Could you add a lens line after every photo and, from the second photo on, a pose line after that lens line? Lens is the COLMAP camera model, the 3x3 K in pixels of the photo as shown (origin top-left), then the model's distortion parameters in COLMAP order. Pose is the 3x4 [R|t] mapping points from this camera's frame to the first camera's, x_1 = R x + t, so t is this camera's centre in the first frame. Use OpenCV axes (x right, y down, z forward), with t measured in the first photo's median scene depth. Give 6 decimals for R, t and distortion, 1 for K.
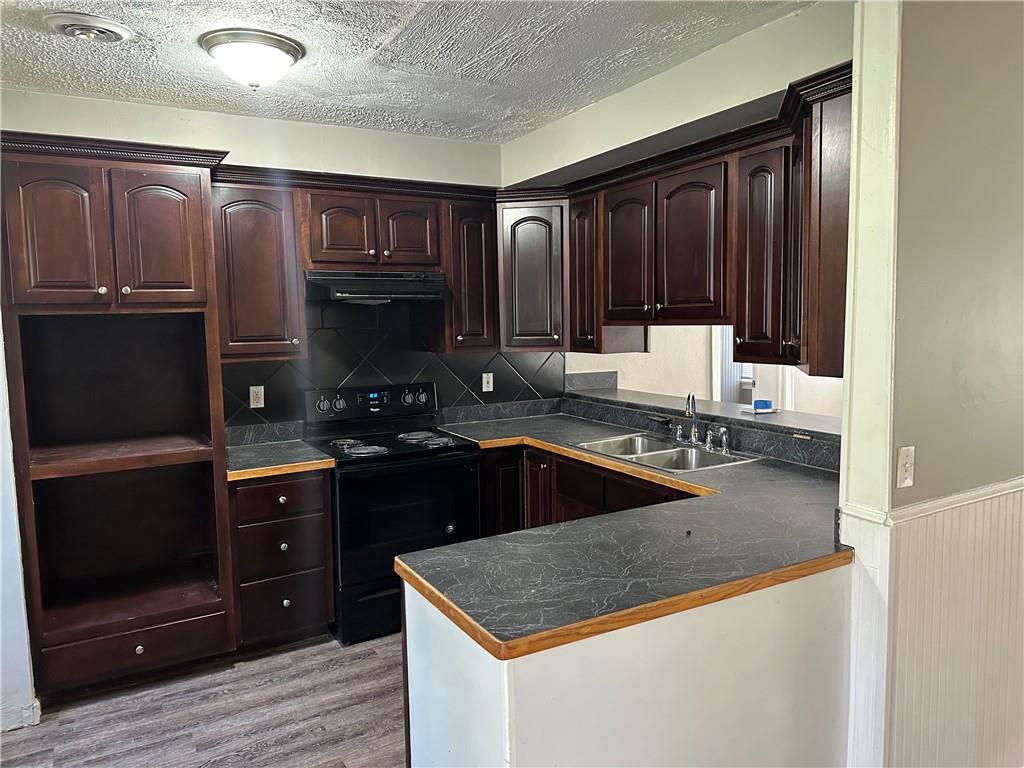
lens RADIAL K [[724.5, 0, 515.7], [0, 724.5, 383.8], [0, 0, 1]] dist [0.097223, -0.103085]
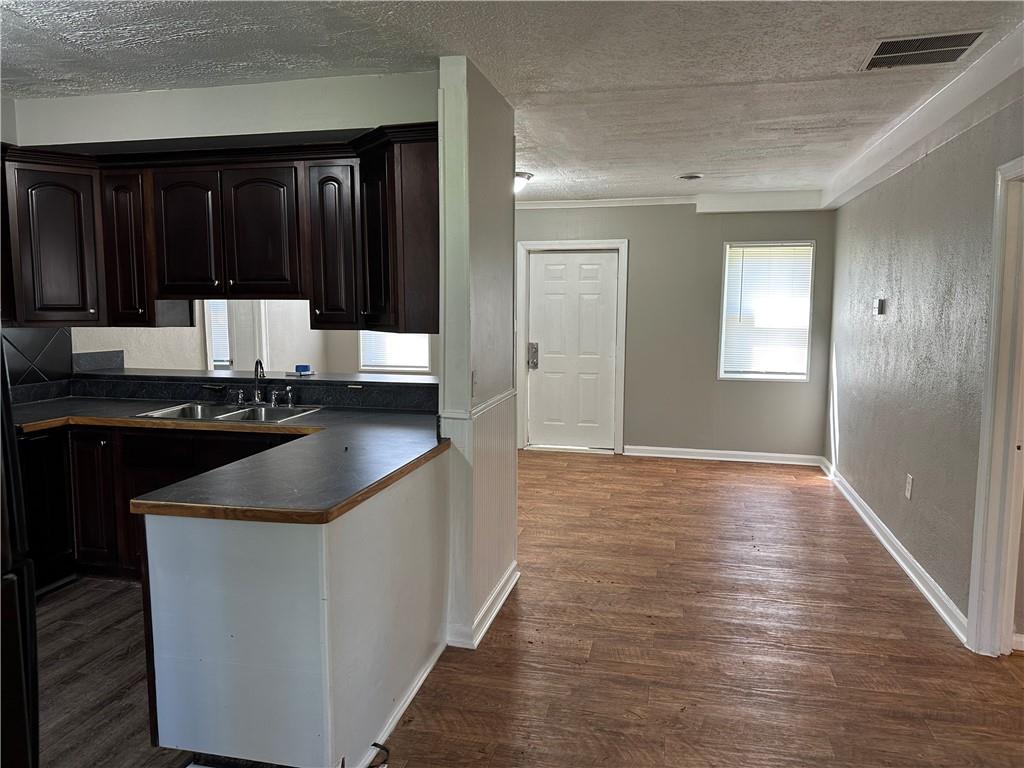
lens RADIAL K [[724.5, 0, 515.4], [0, 724.5, 388.0], [0, 0, 1]] dist [0.097223, -0.103085]
pose [[0.677528, -0.065455, 0.732579, -0.356069], [0.057065, 0.997708, 0.036367, 0.041404], [-0.733280, 0.017165, 0.679710, -0.097596]]
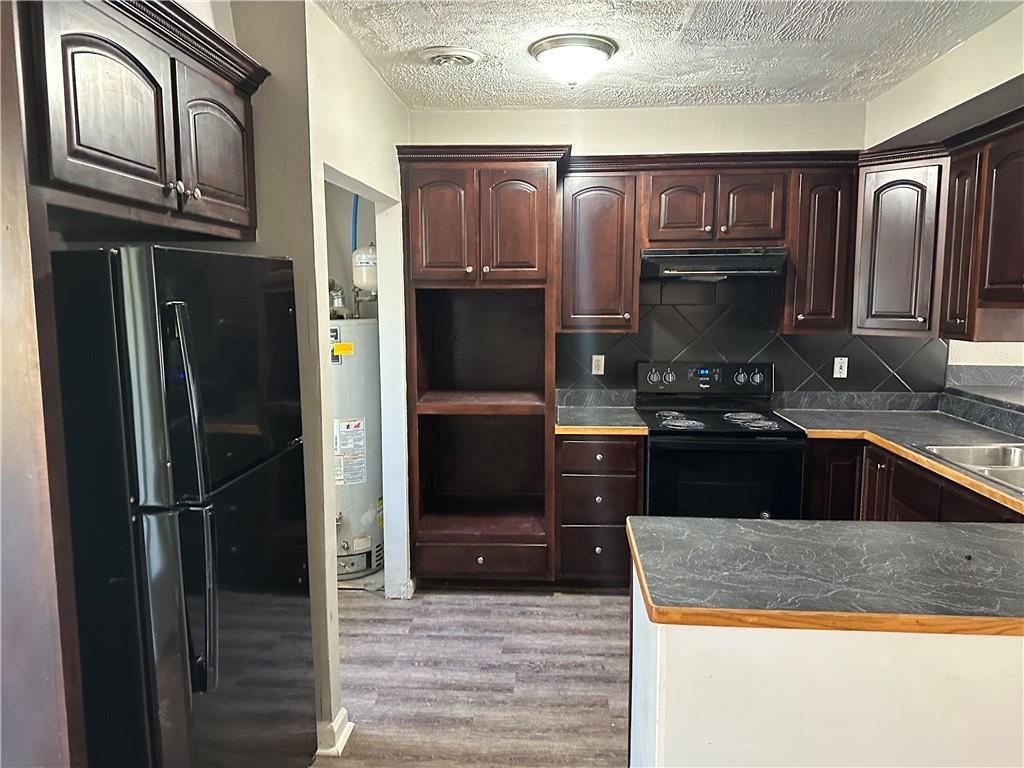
lens RADIAL K [[724.5, 0, 515.4], [0, 724.5, 381.4], [0, 0, 1]] dist [0.097223, -0.103085]
pose [[0.838022, 0.083217, -0.539253, 0.161876], [-0.068930, 0.996530, 0.046665, 0.000206], [0.541265, -0.001936, 0.840850, 0.008696]]
